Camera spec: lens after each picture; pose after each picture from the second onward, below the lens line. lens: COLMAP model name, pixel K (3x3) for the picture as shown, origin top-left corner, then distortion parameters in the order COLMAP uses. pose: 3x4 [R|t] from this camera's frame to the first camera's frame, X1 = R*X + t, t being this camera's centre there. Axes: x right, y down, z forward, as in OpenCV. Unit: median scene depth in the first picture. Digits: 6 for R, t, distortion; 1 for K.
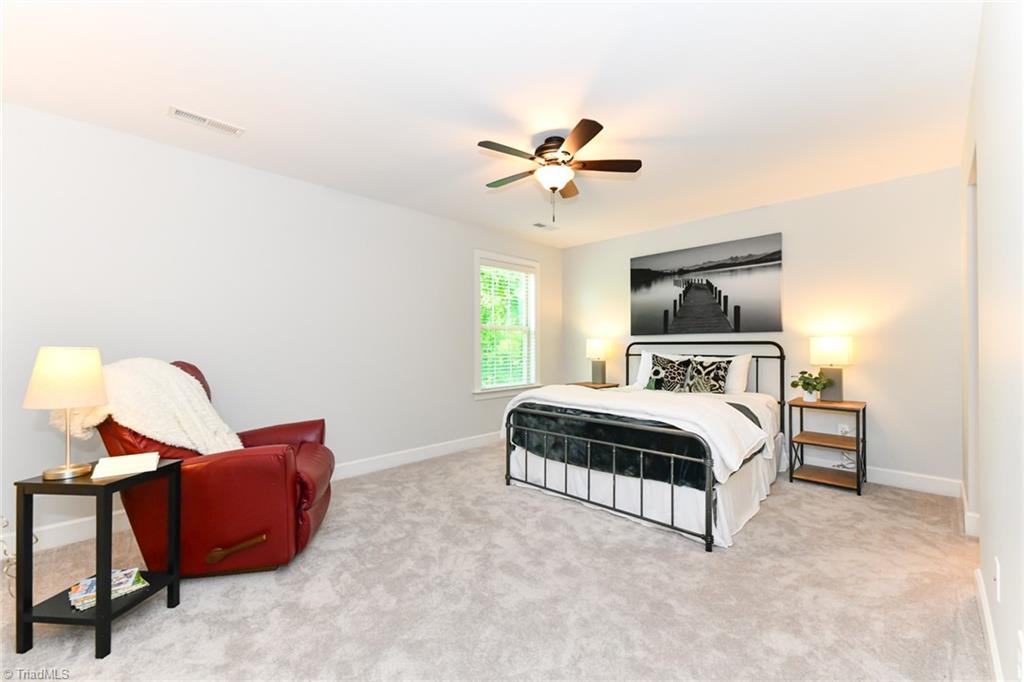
lens RADIAL K [[420.4, 0, 512.0], [0, 420.4, 341.0], [0, 0, 1]] dist [-0.000773, -0.000252]
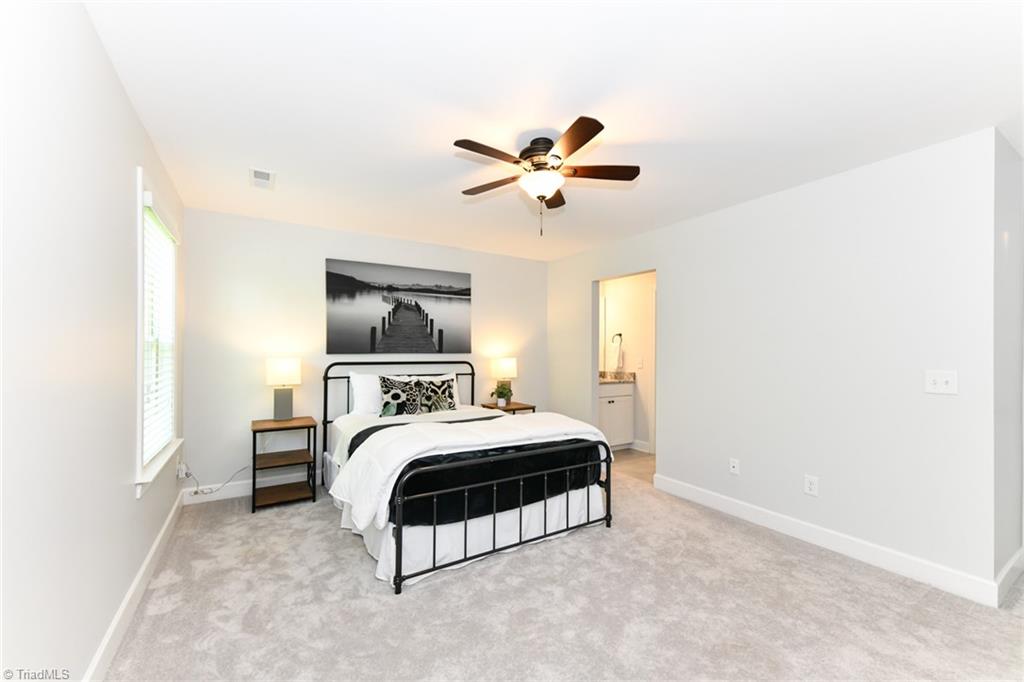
lens RADIAL K [[410.2, 0, 512.6], [0, 410.2, 351.2], [0, 0, 1]] dist [0.000968, -0.000034]
pose [[0.221886, 0.004547, 0.975062, -0.487764], [-0.015618, 0.999877, -0.001108, -0.027375], [-0.974948, -0.014982, 0.221930, 0.570353]]
